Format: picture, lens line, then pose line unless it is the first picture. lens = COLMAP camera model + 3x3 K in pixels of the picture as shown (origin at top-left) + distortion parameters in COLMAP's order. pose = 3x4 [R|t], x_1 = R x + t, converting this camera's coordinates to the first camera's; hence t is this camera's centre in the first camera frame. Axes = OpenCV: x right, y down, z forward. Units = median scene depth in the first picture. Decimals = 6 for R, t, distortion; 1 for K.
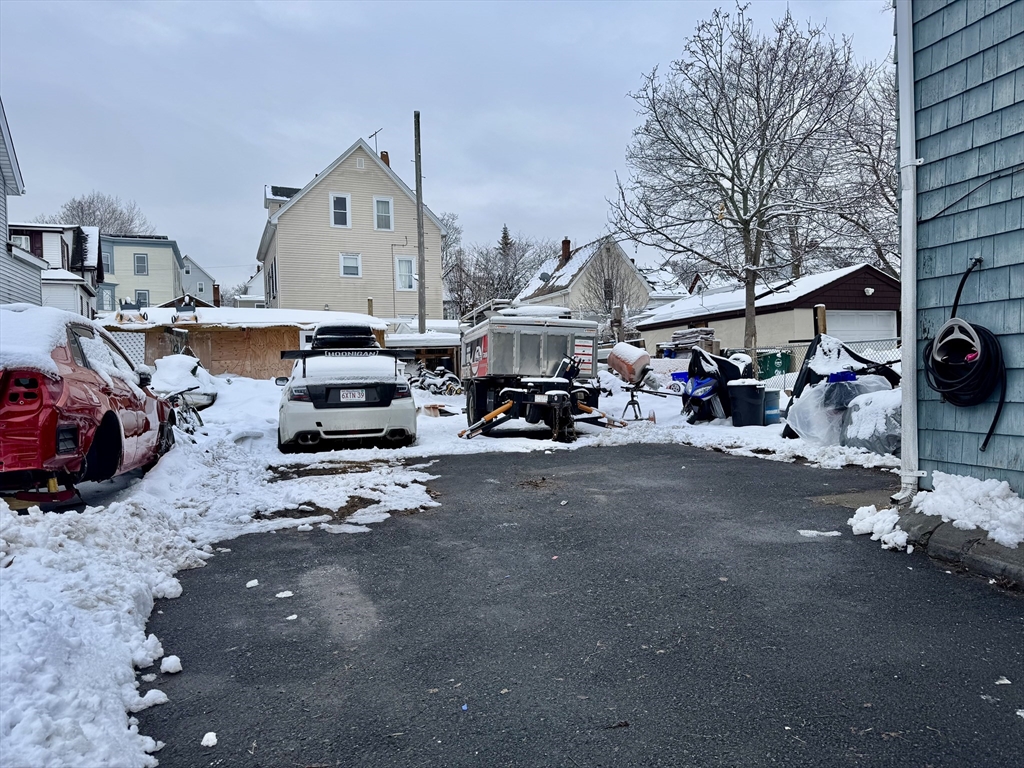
lens RADIAL K [[724.4, 0, 527.5], [0, 724.4, 382.1], [0, 0, 1]] dist [0.046820, -0.057540]
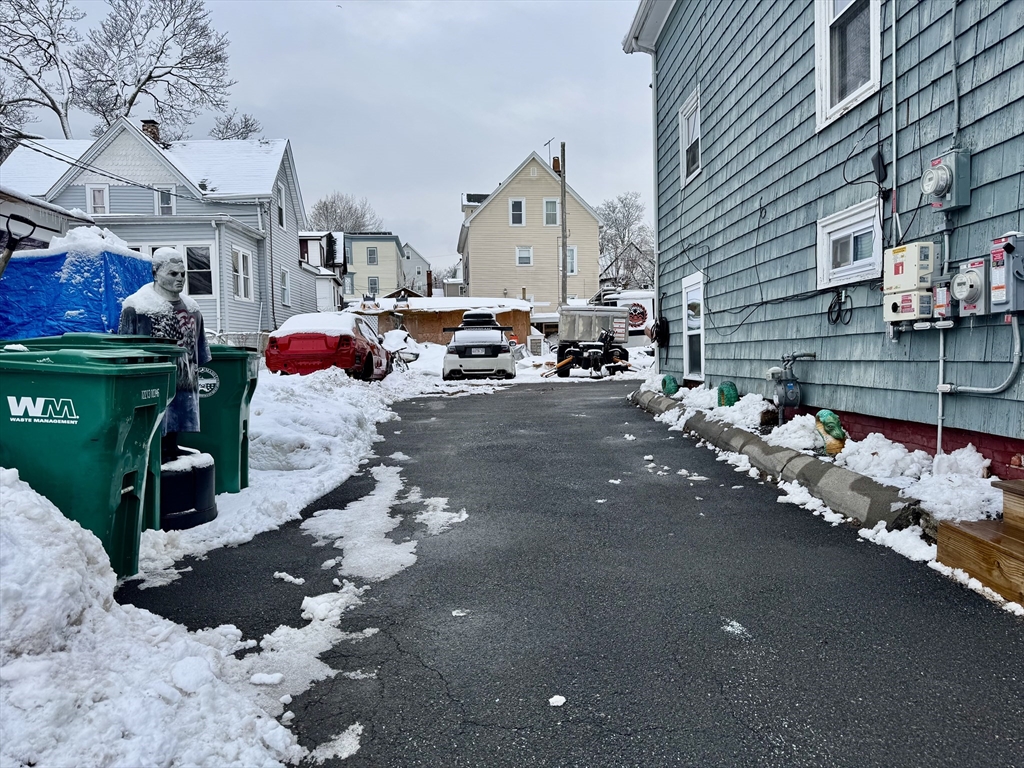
lens RADIAL K [[724.4, 0, 520.1], [0, 724.4, 386.4], [0, 0, 1]] dist [0.046820, -0.057540]
pose [[0.959689, 0.015296, -0.280649, 0.193306], [-0.003204, 0.999049, 0.043494, 0.013655], [0.281047, -0.040842, 0.958825, -0.383789]]
